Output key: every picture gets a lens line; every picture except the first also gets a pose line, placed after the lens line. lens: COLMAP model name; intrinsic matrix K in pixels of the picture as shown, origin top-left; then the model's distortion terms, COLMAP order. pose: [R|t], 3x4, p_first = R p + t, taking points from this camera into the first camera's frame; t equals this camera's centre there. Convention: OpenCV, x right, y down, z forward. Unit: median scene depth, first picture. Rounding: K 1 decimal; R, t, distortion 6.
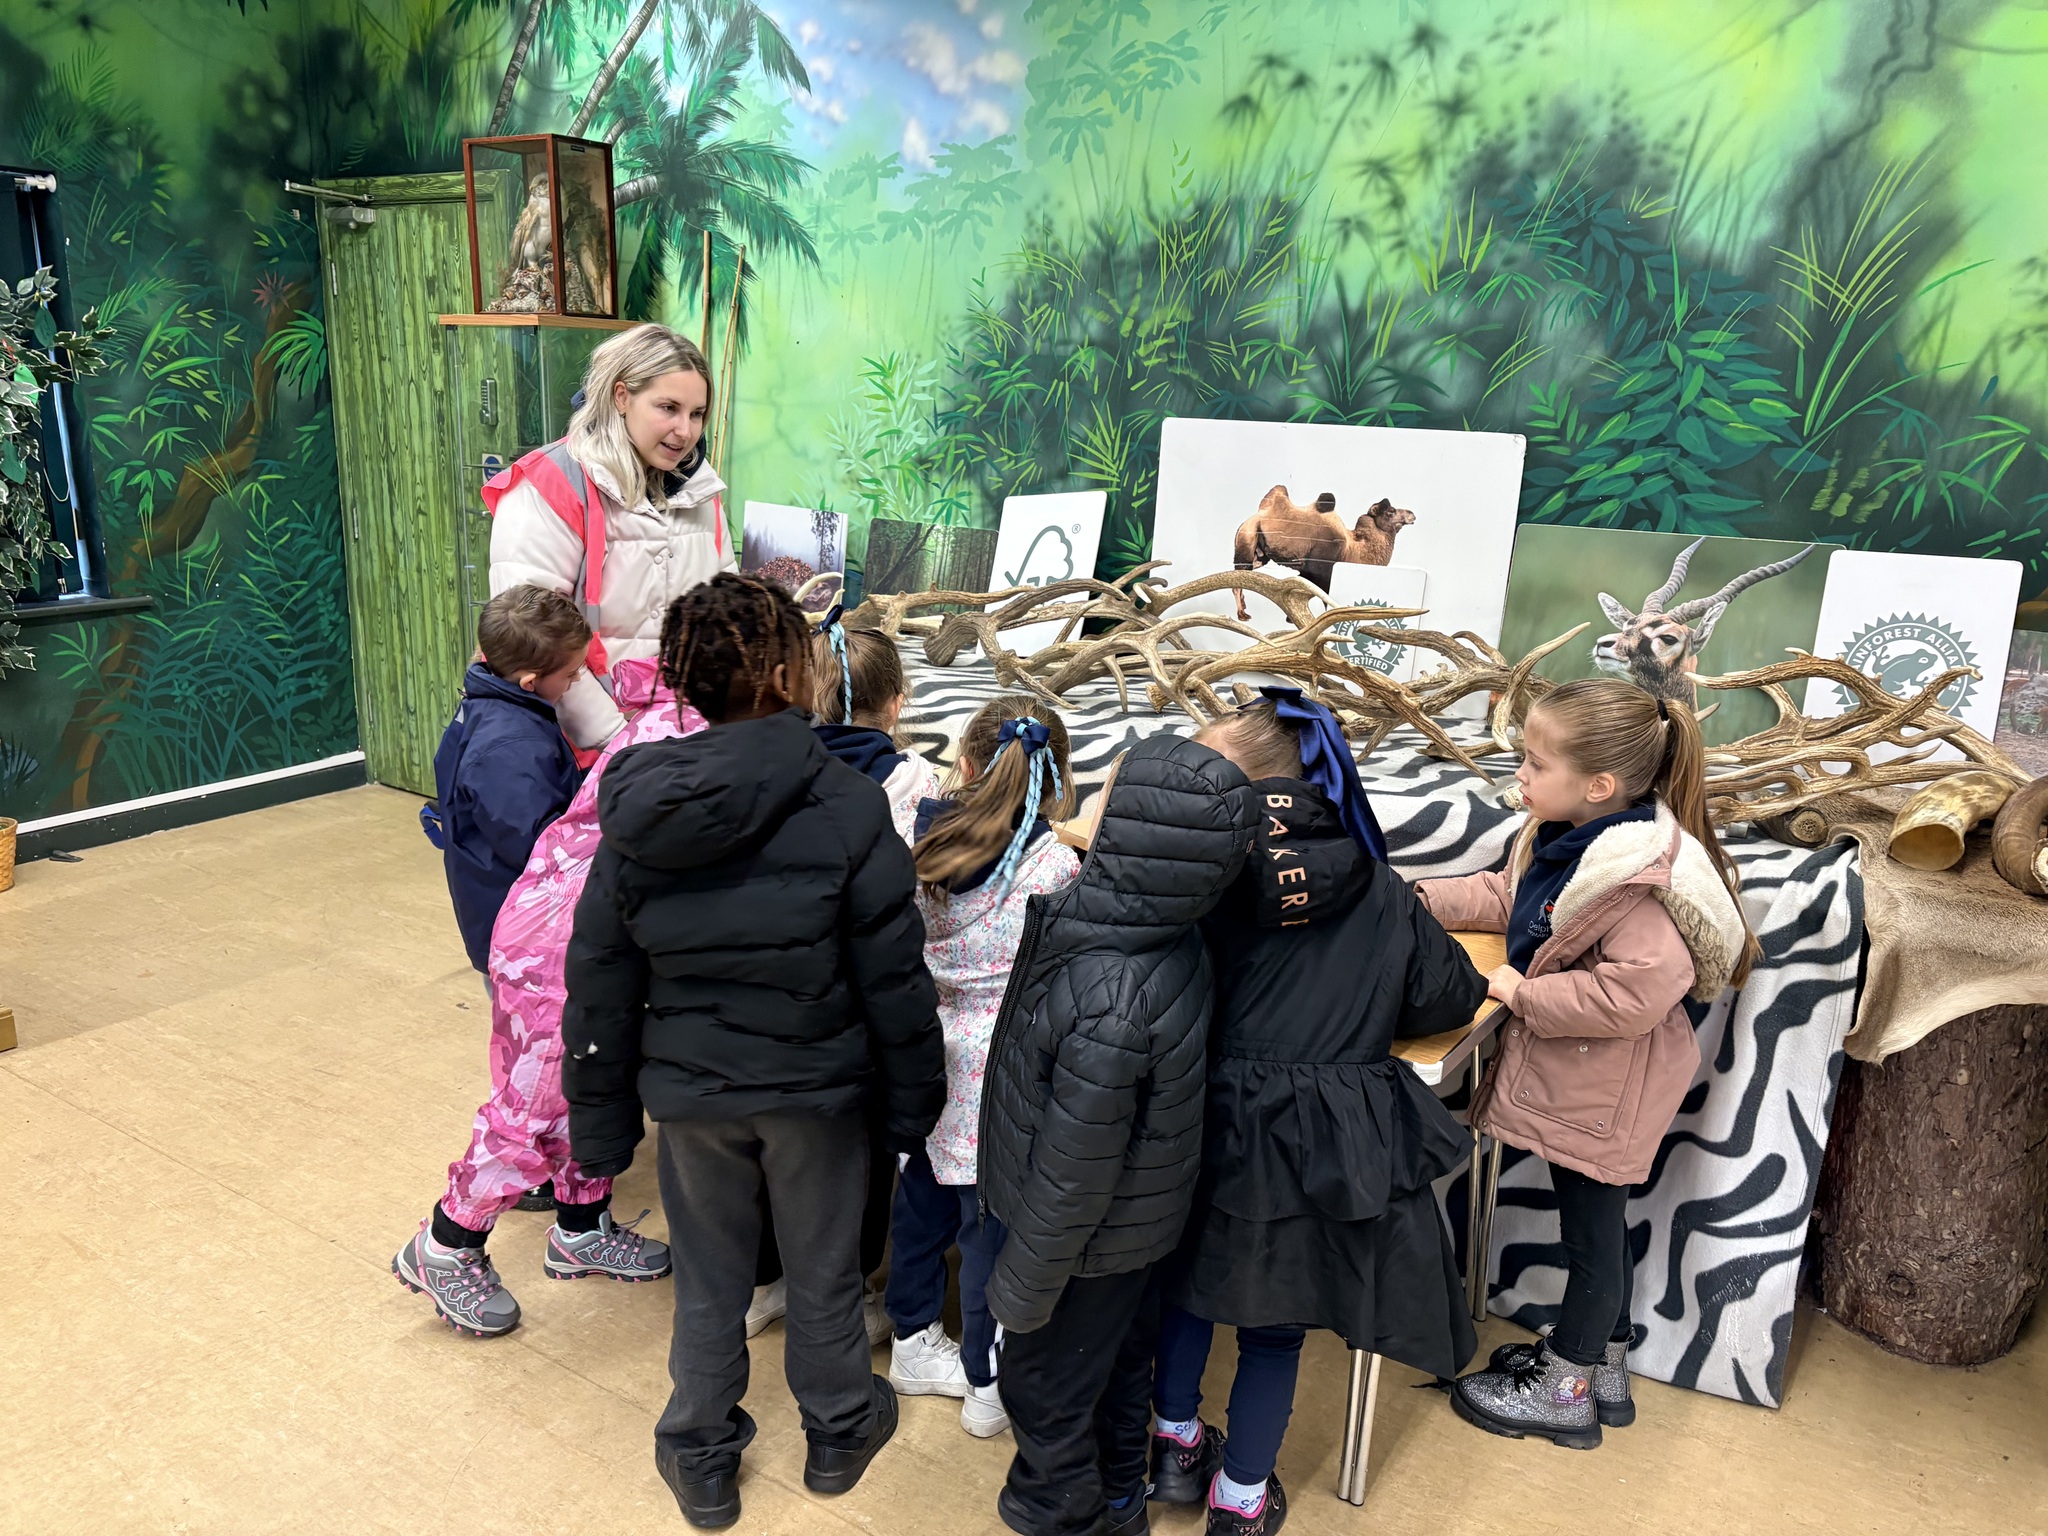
lens RADIAL K [[1542.0, 0, 1011.2], [0, 1542.0, 756.7], [0, 0, 1]] dist [0.060196, -0.061096]
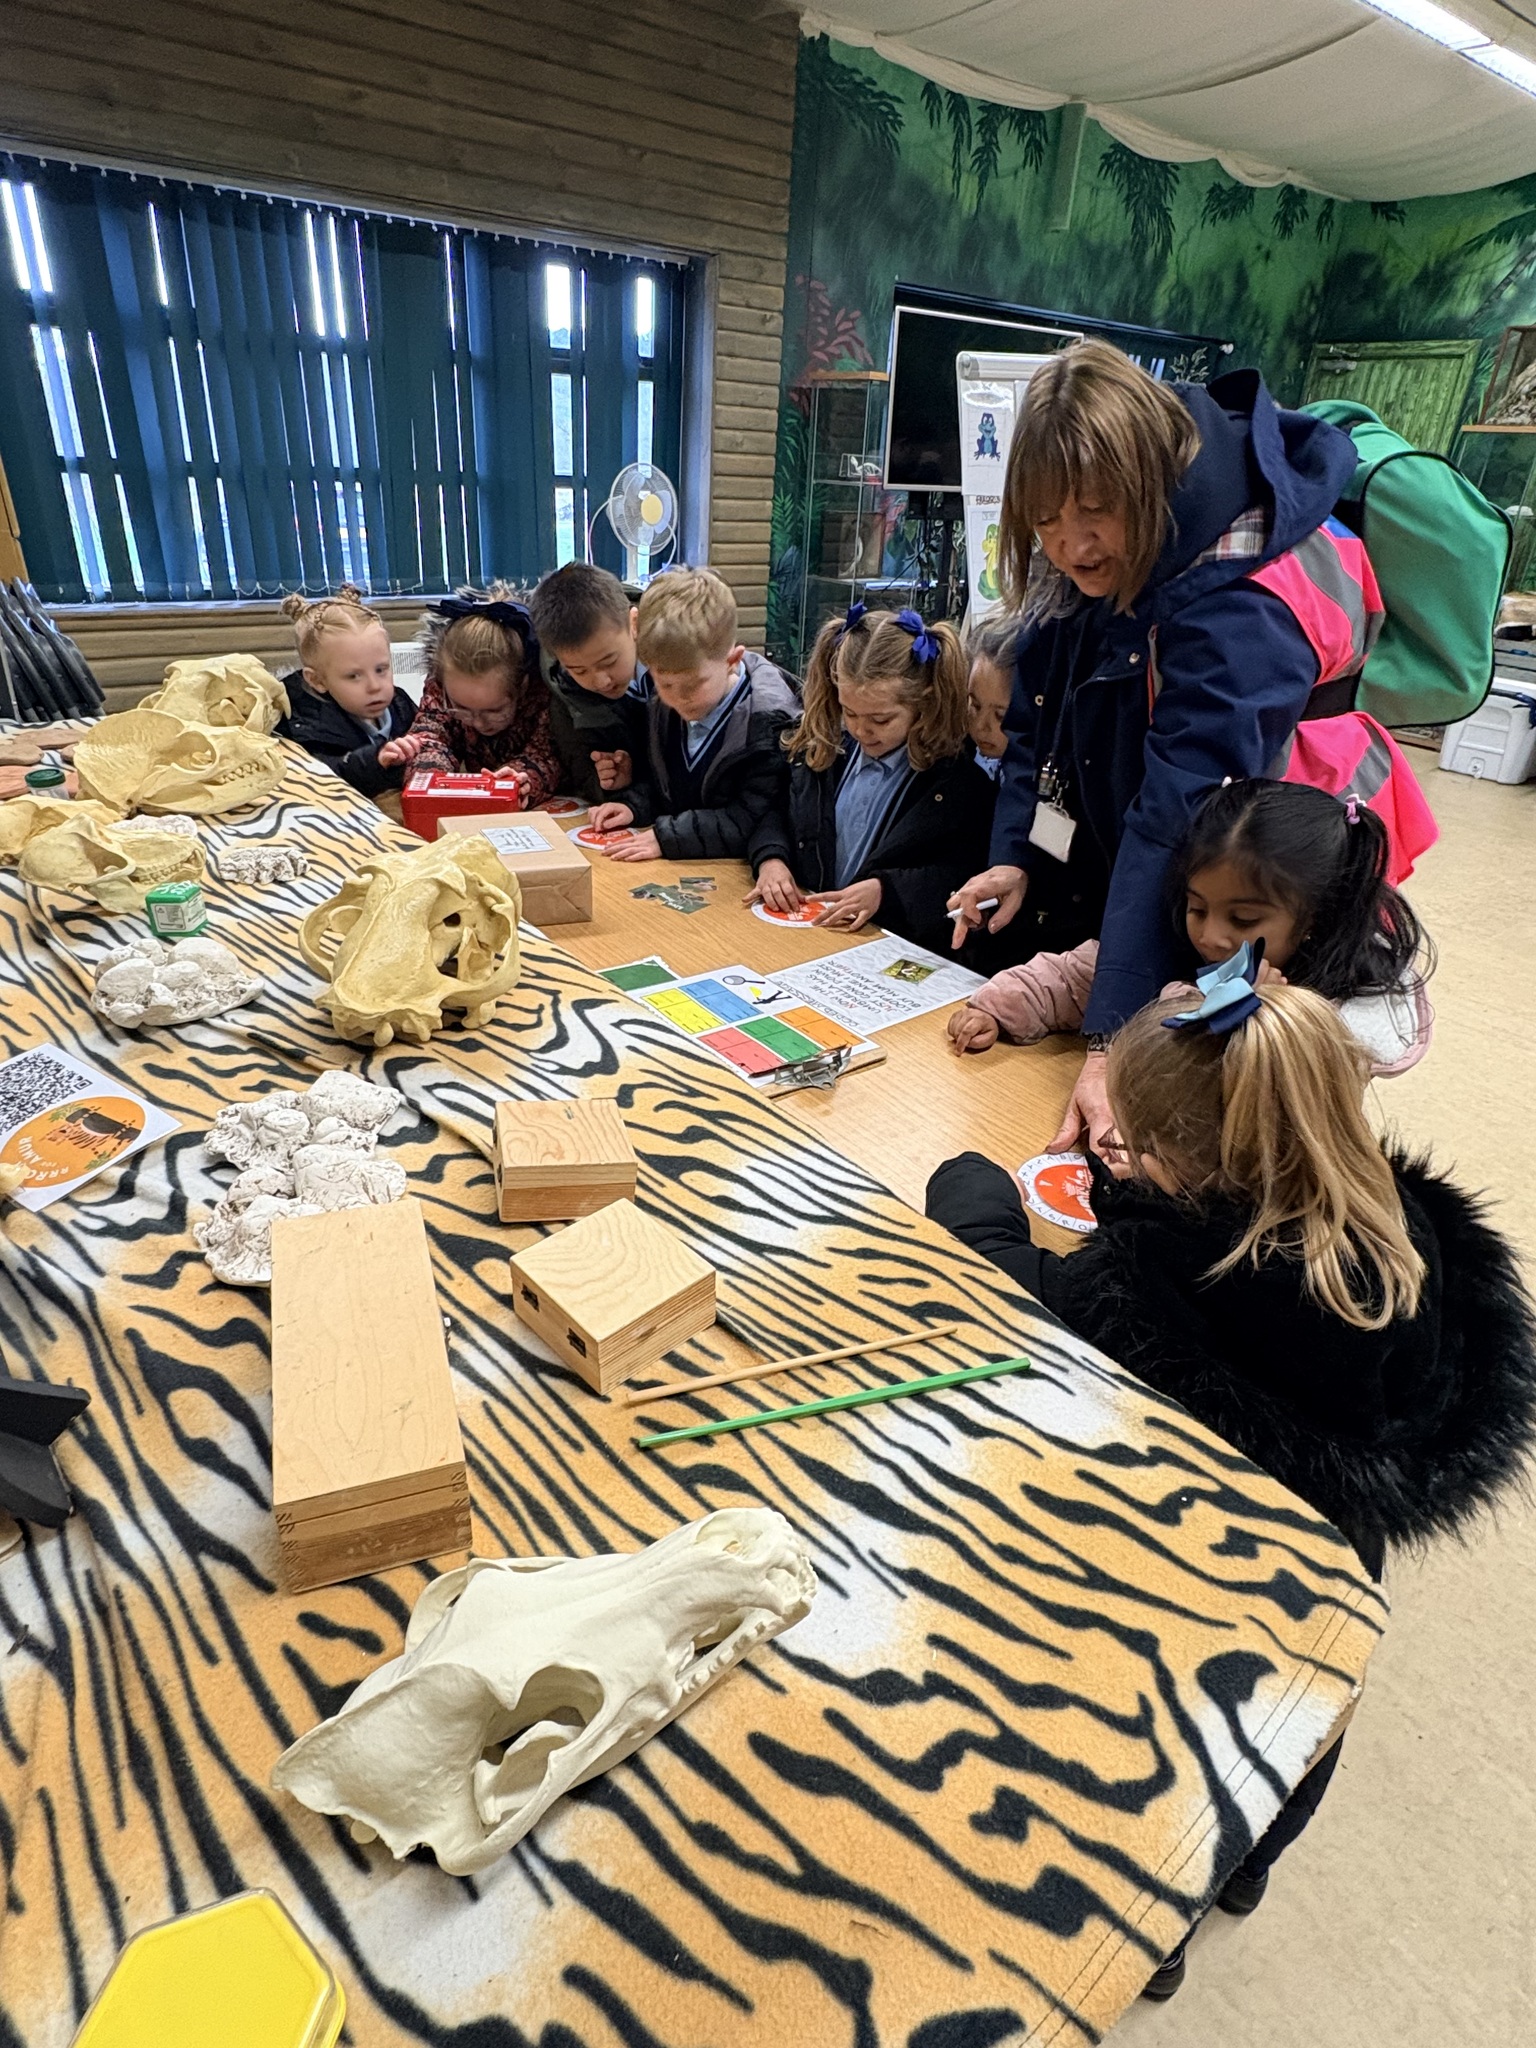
lens RADIAL K [[1130.1, 0, 760.8], [0, 1130.1, 1014.4], [0, 0, 1]] dist [0.005277, -0.002598]
pose [[0.948624, 0.165437, -0.269710, -0.638021], [-0.107472, 0.970212, 0.217115, 0.192999], [0.297594, -0.176974, 0.938146, -0.637719]]
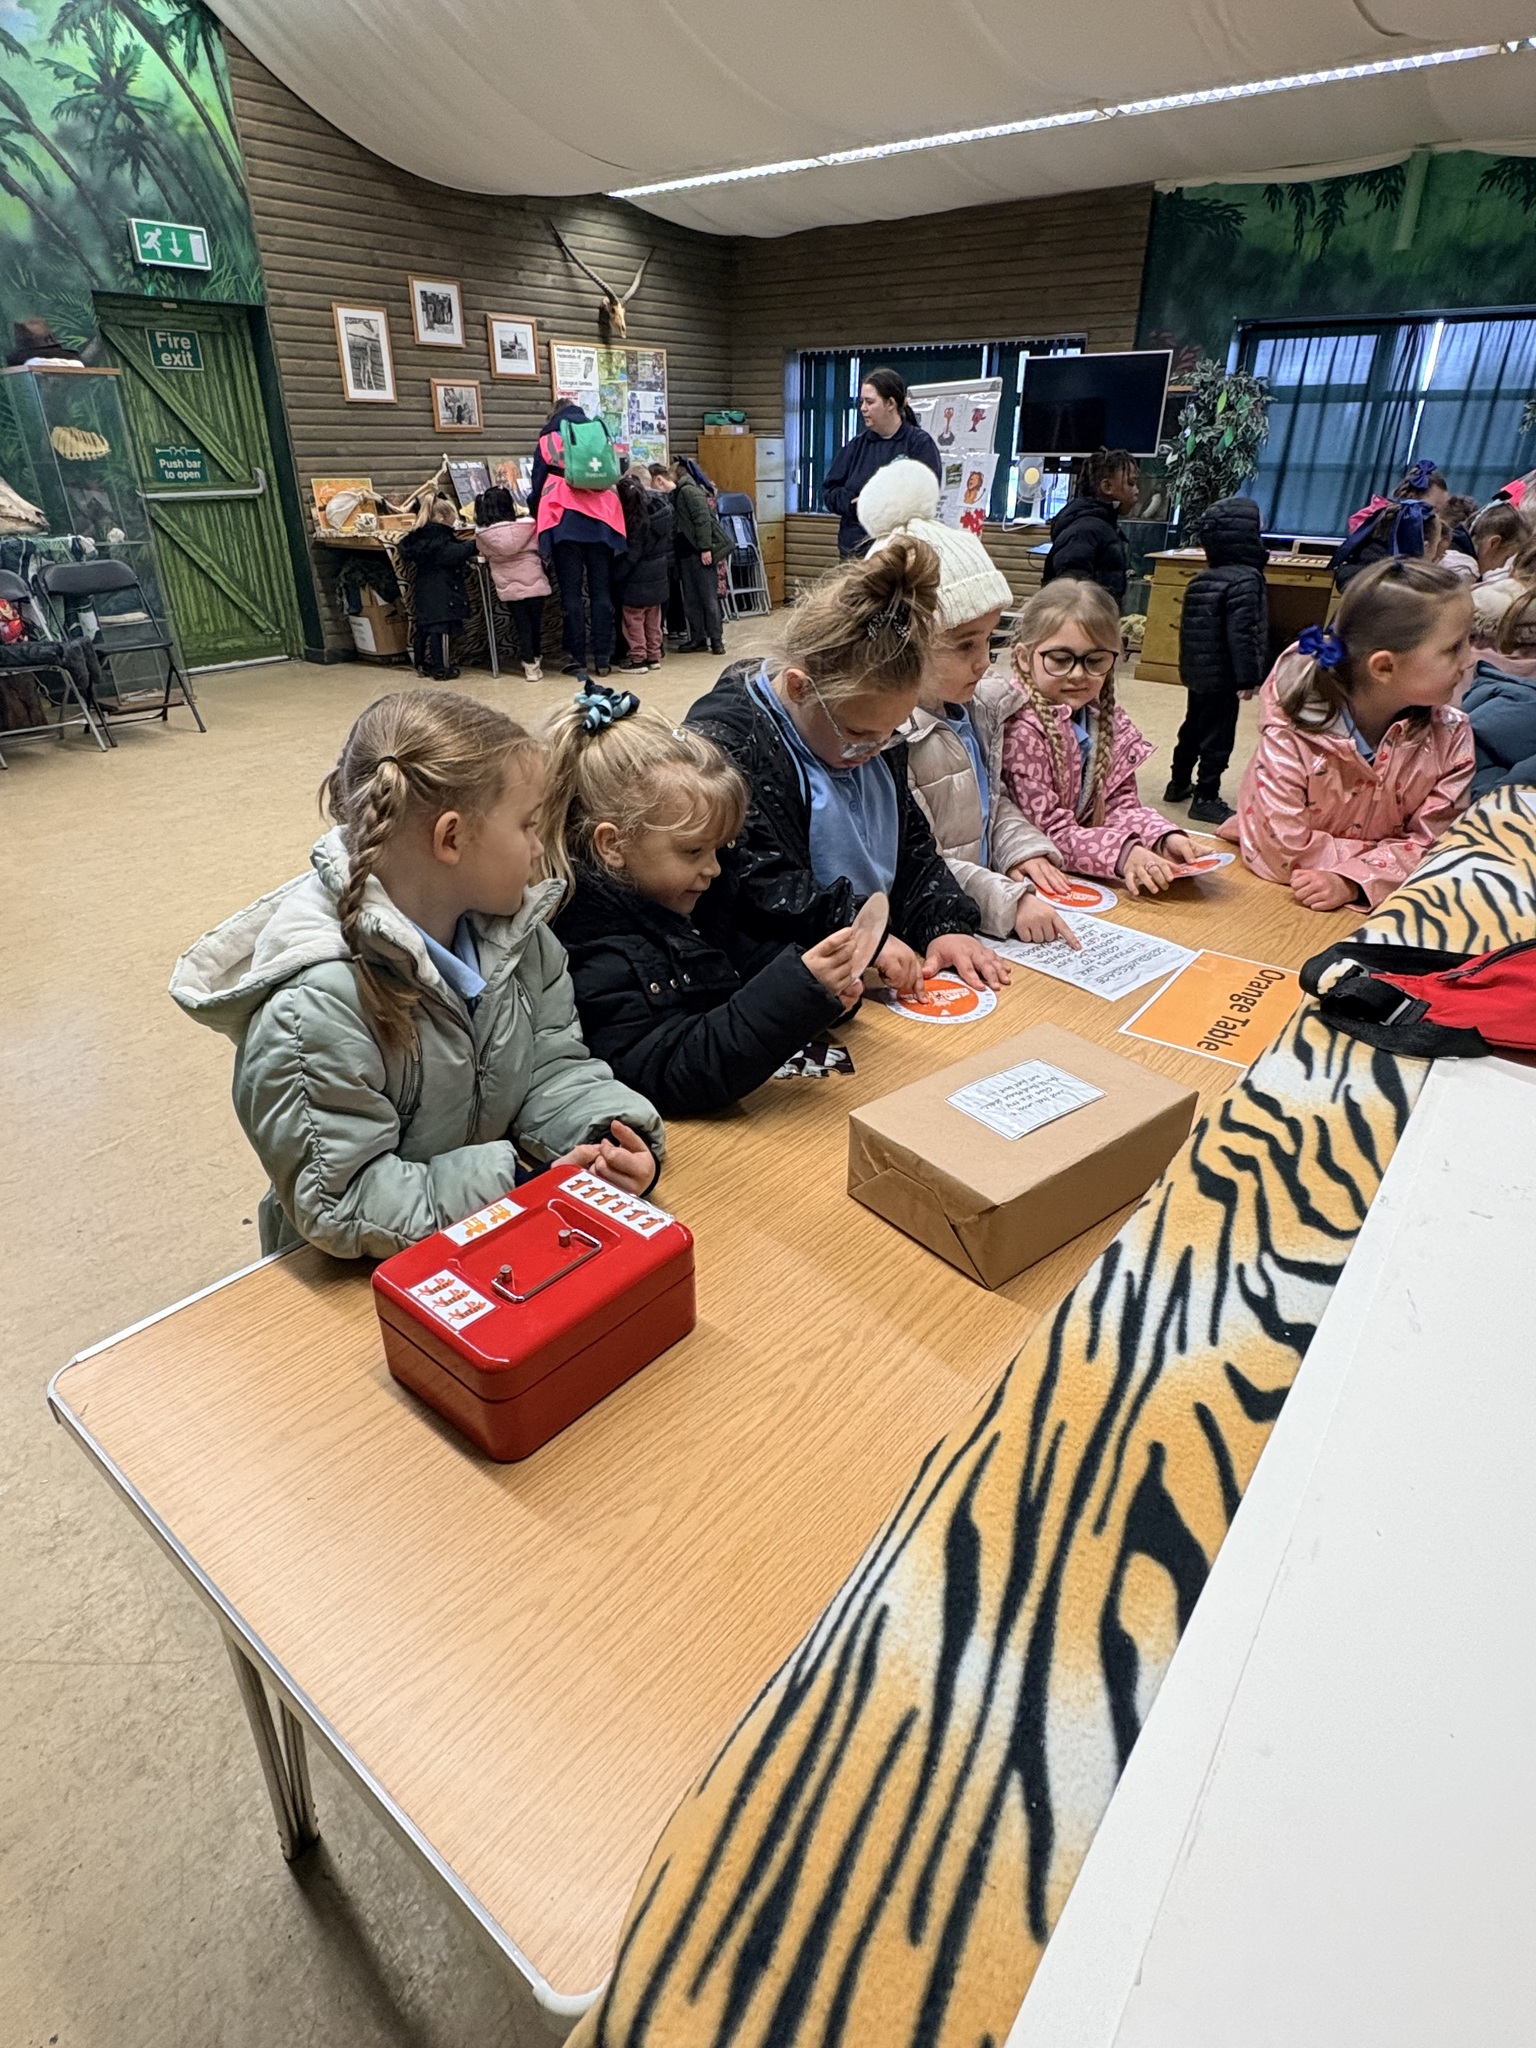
lens RADIAL K [[1130.1, 0, 770.2], [0, 1130.1, 1023.1], [0, 0, 1]] dist [0.005277, -0.002598]
pose [[-0.069142, 0.430716, -0.899835, 0.952173], [-0.254806, 0.864451, 0.433358, 0.068303], [0.964517, 0.259247, 0.049979, 0.070086]]
